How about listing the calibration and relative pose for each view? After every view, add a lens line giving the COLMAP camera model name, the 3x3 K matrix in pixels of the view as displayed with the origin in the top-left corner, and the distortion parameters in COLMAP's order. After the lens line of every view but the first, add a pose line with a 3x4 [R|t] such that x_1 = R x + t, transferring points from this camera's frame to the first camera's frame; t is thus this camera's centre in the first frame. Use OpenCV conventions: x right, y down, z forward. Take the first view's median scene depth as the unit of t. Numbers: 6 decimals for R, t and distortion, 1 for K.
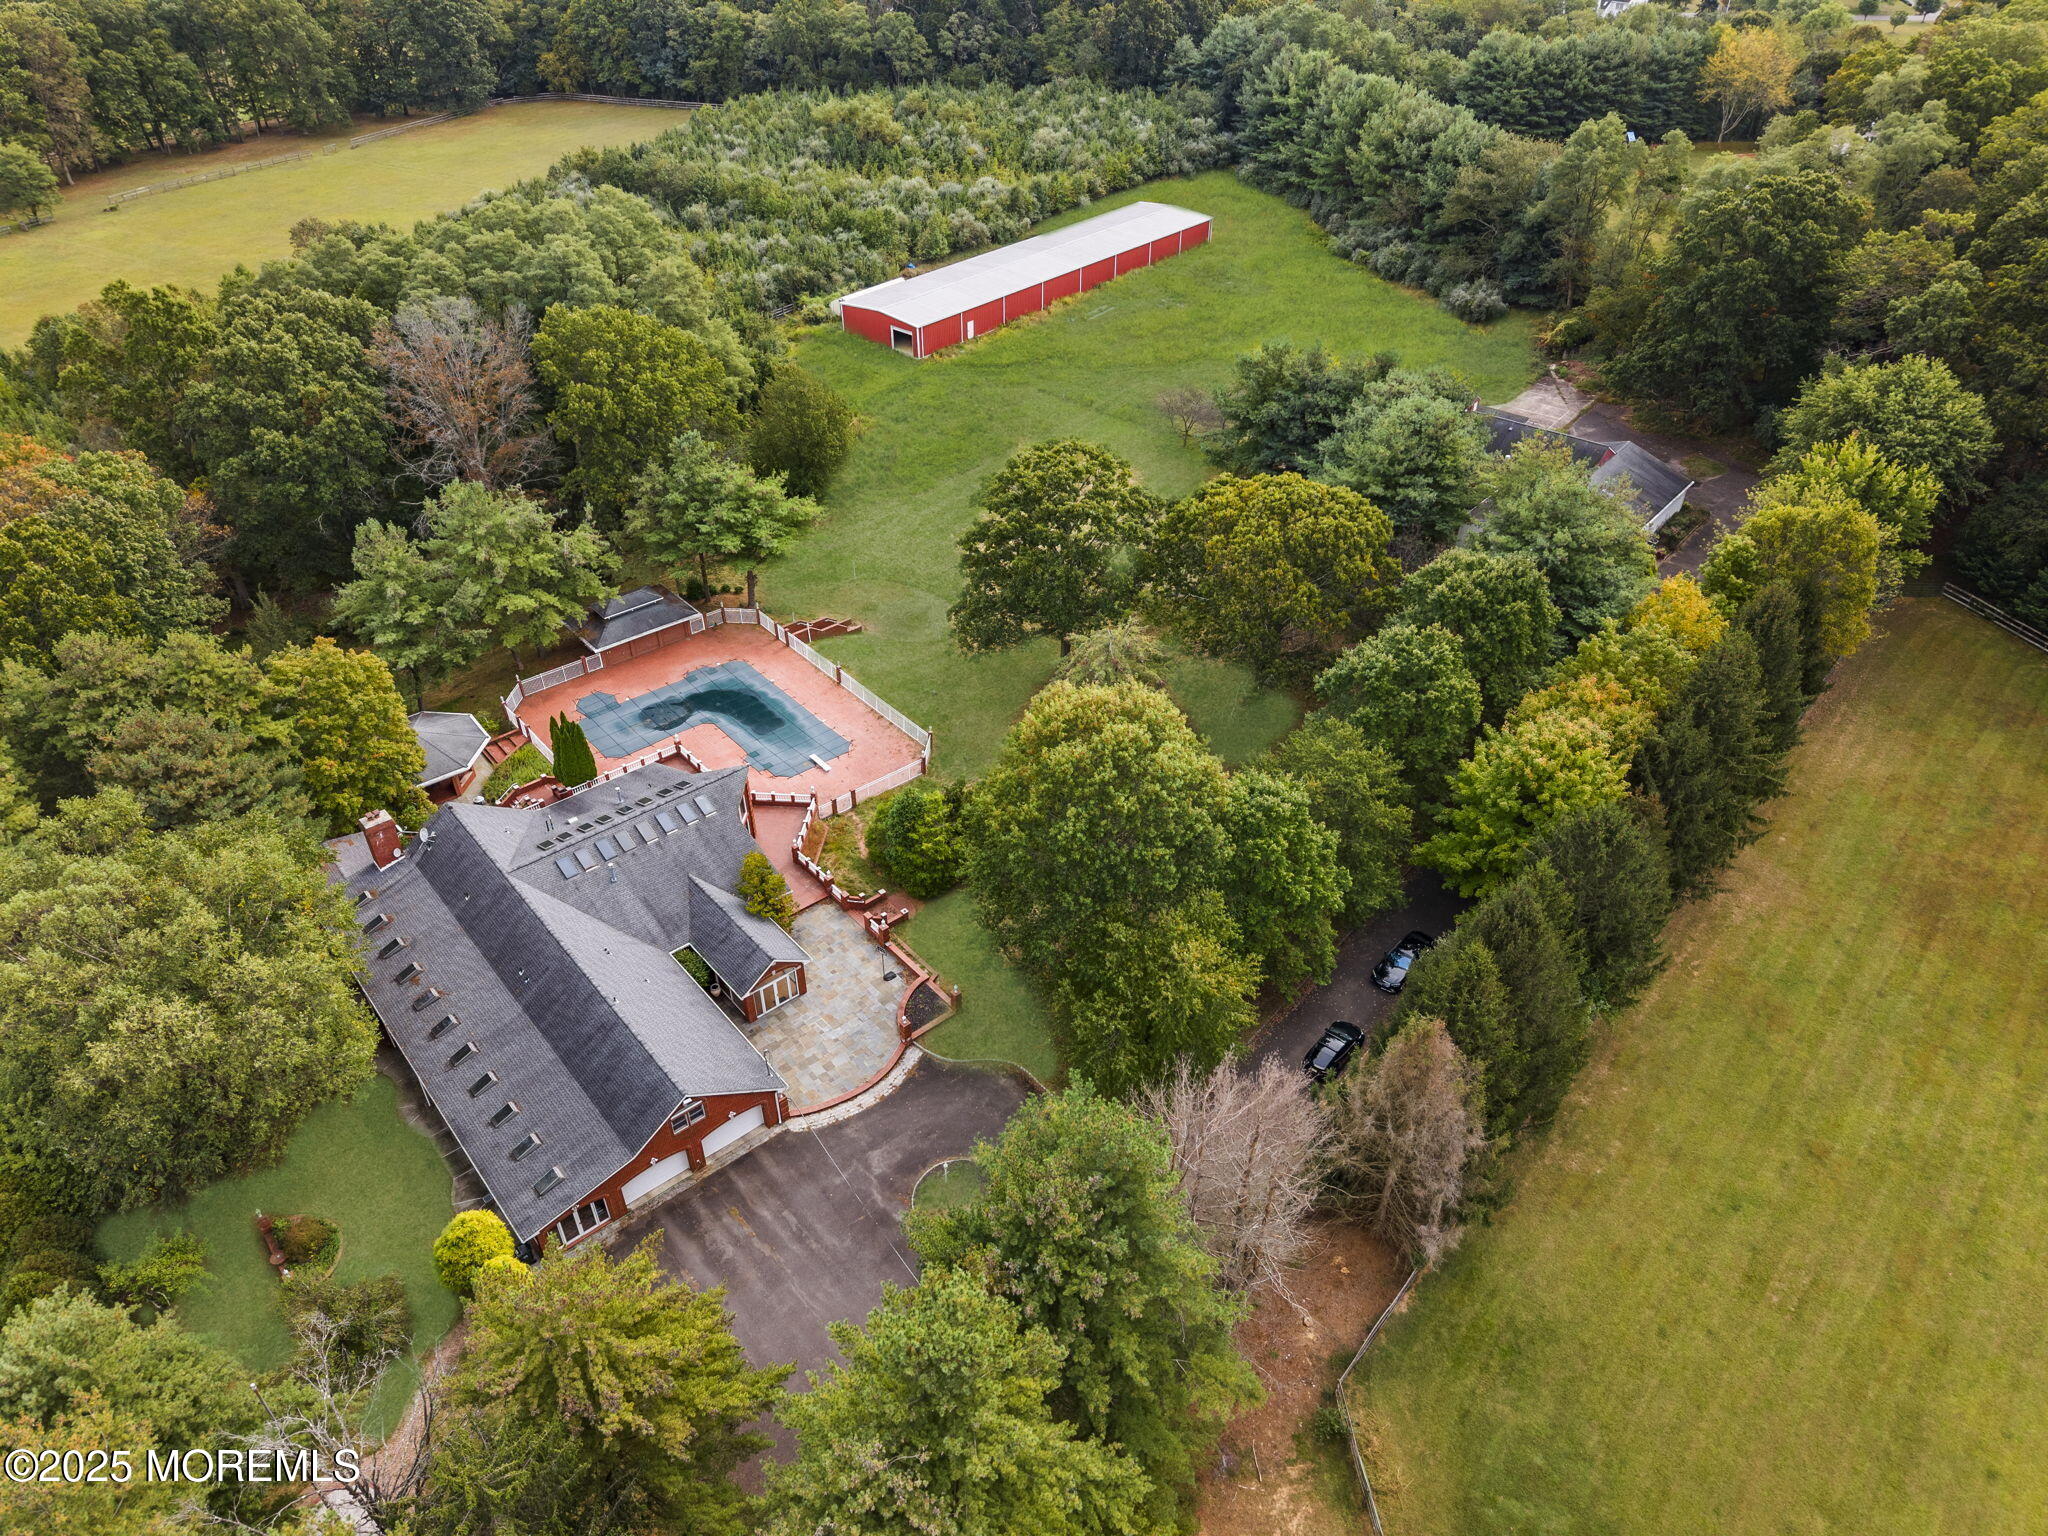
lens RADIAL K [[1373.5, 0, 1031.2], [0, 1373.5, 766.8], [0, 0, 1]] dist [0.022828, -0.021194]
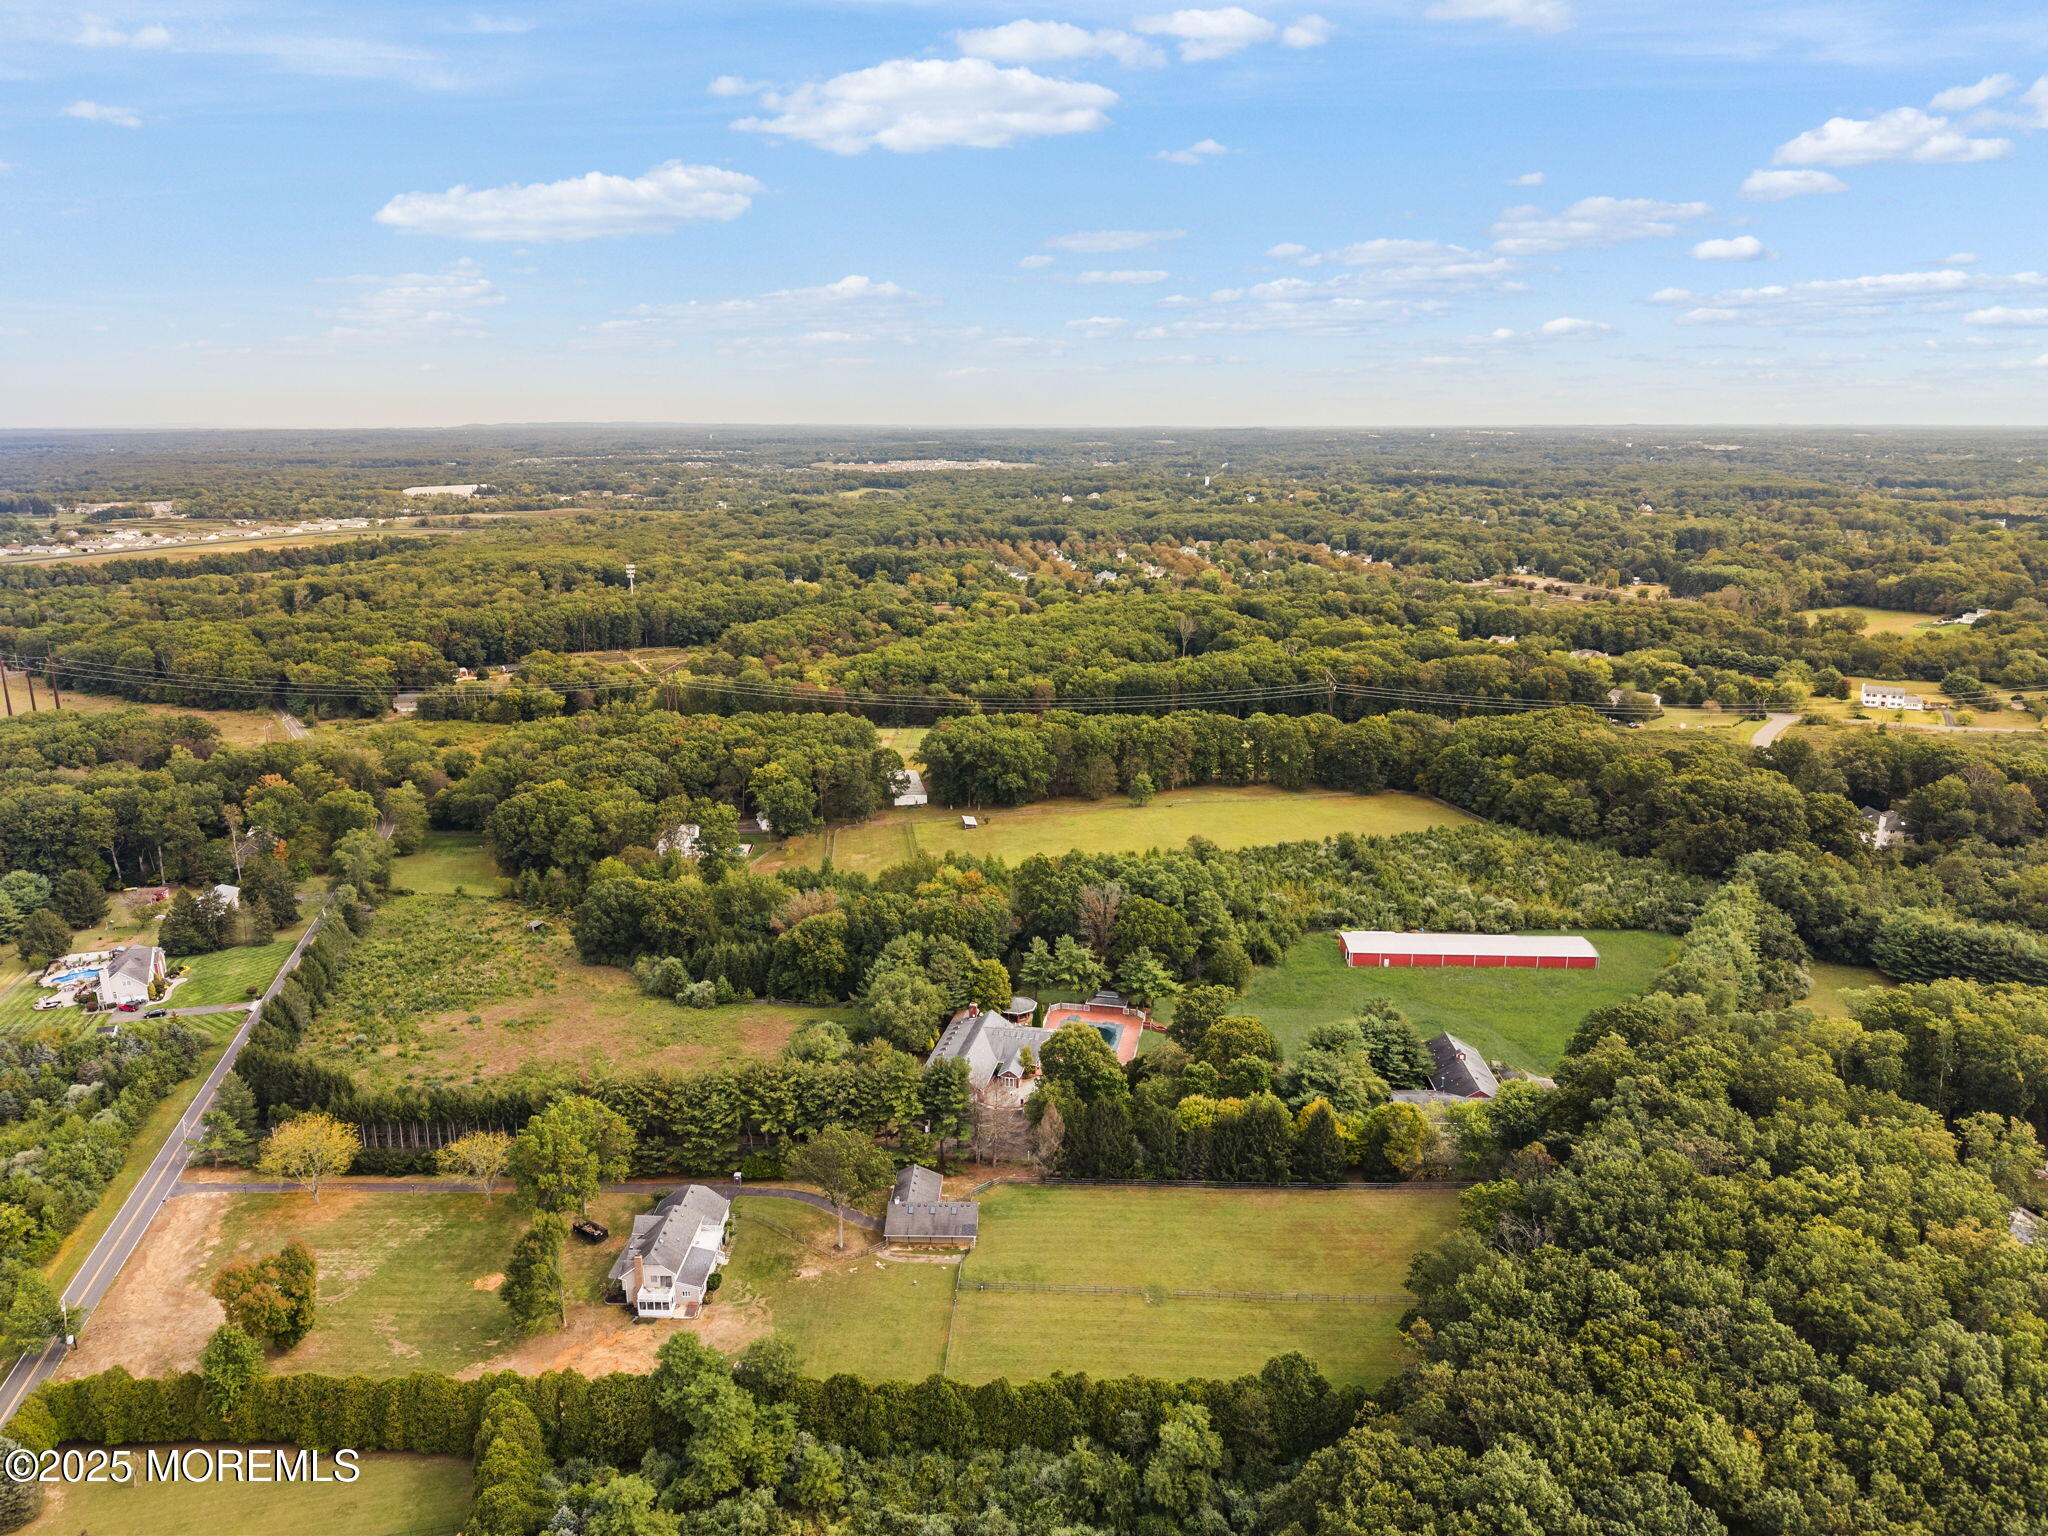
lens RADIAL K [[1360.4, 0, 1024.0], [0, 1360.4, 768.0], [0, 0, 1]] dist [0.057407, -0.094480]
pose [[0.617800, 0.196938, -0.761275, 1.664817], [-0.467946, 0.870119, -0.154658, -0.009024], [0.631942, 0.451783, 0.629716, -1.104255]]
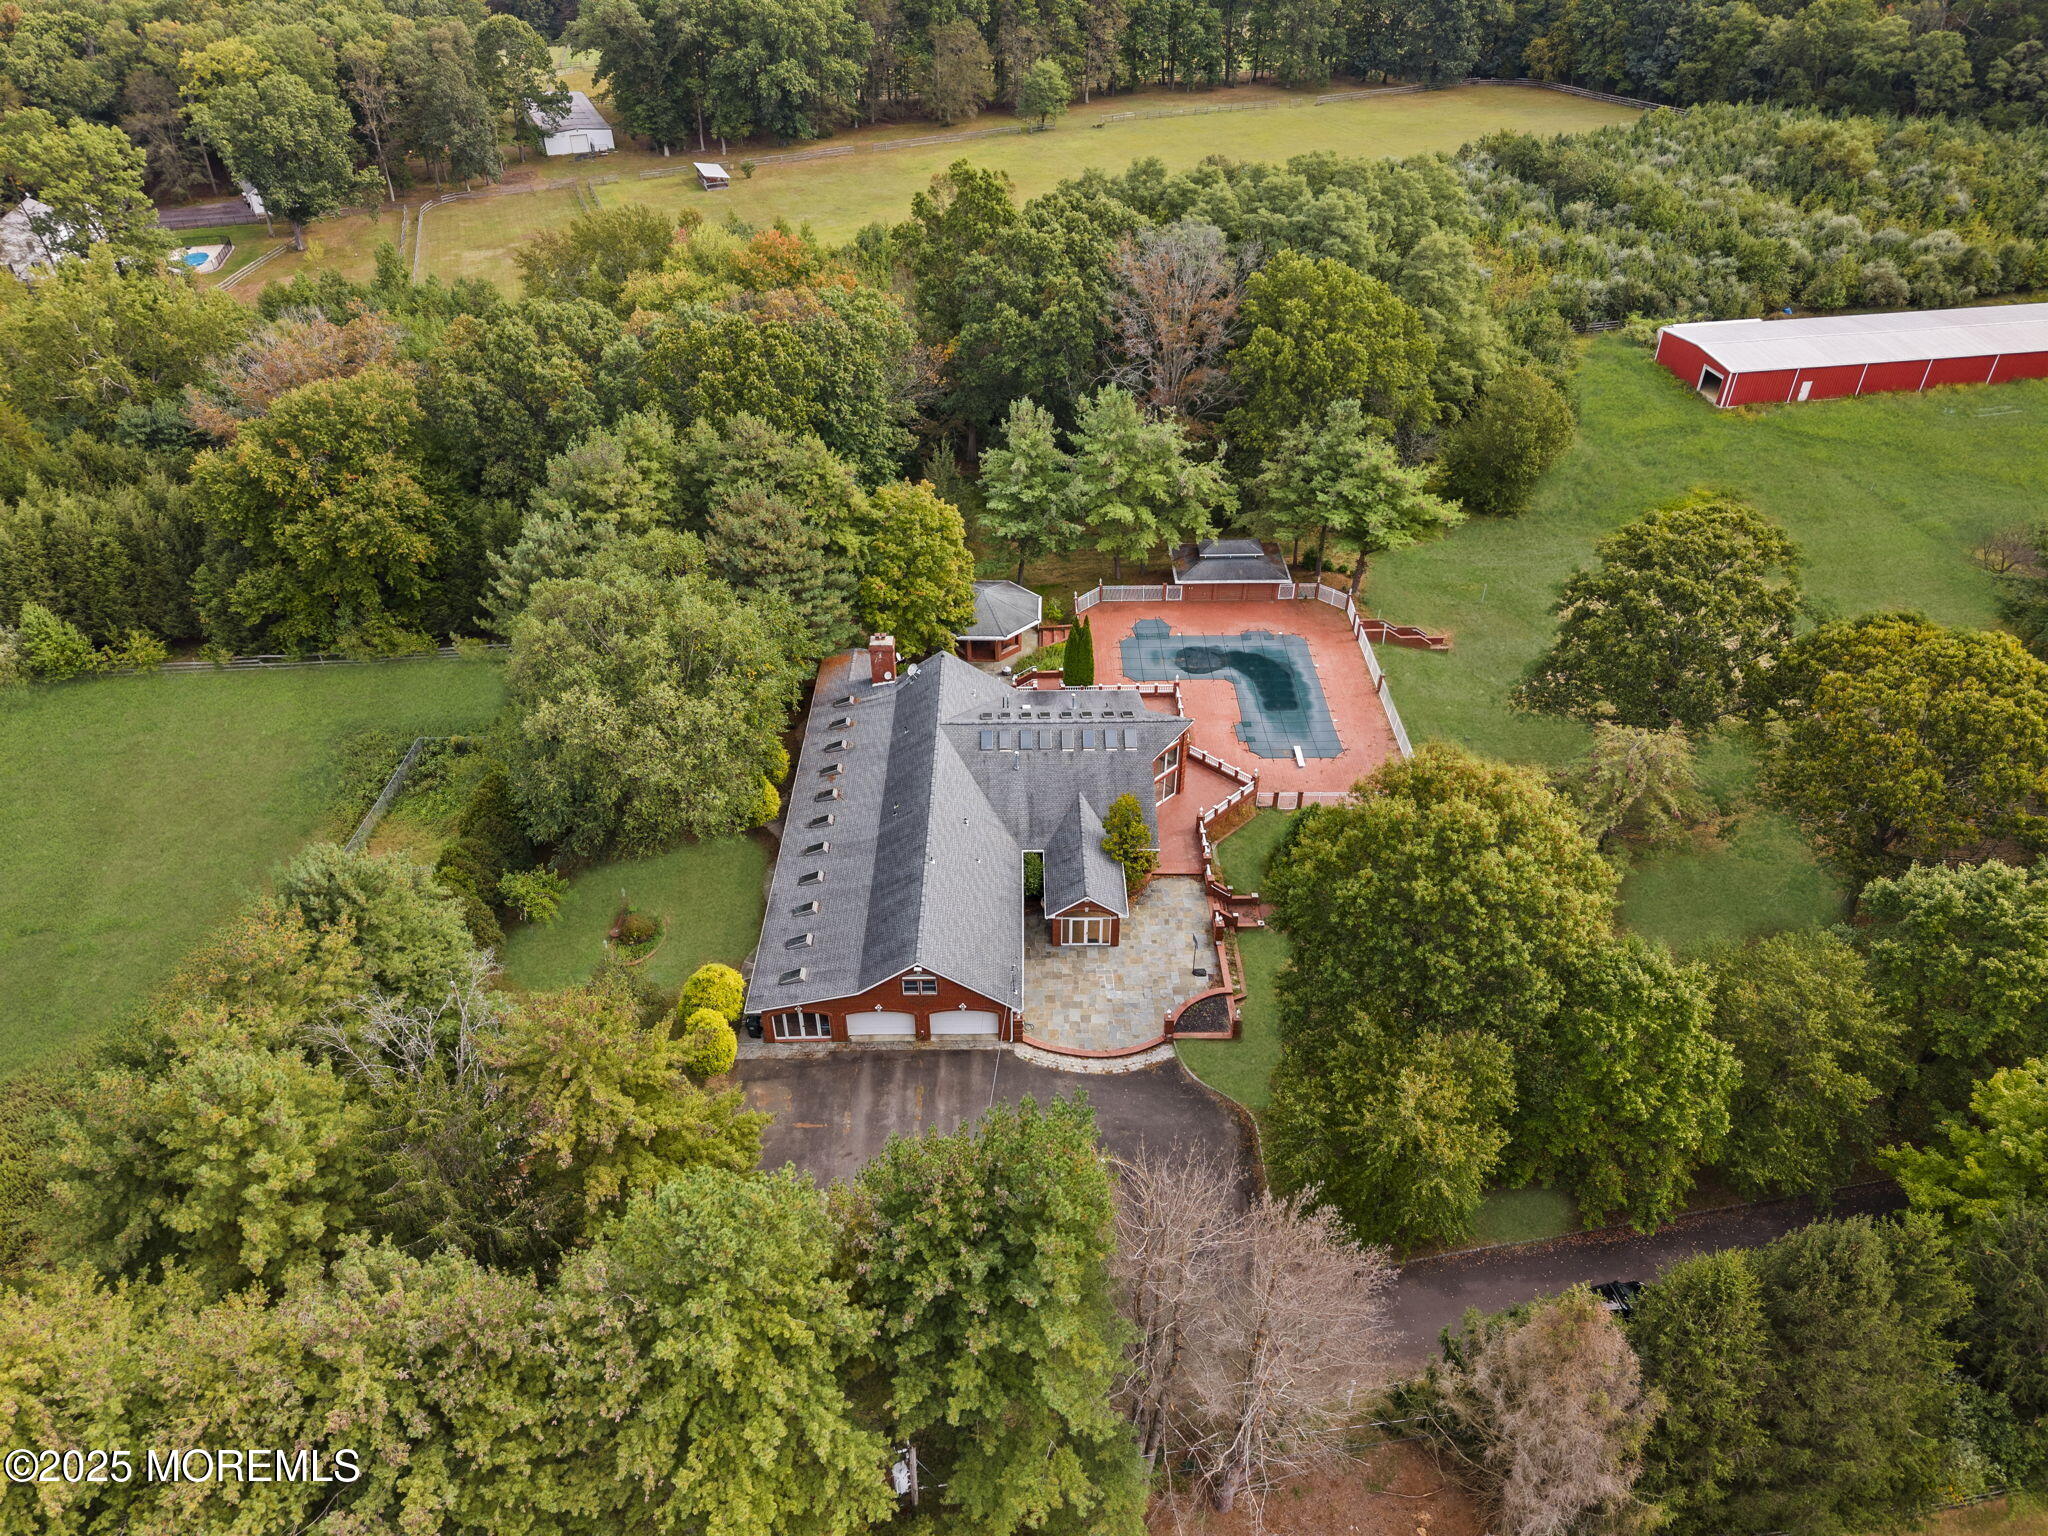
lens RADIAL K [[1367.2, 0, 1024.0], [0, 1367.2, 768.0], [0, 0, 1]] dist [0.045762, -0.045348]
pose [[0.767451, 0.379242, -0.516908, 0.173208], [-0.379573, 0.918555, 0.110368, -0.025191], [0.516665, 0.111503, 0.848896, 0.087115]]
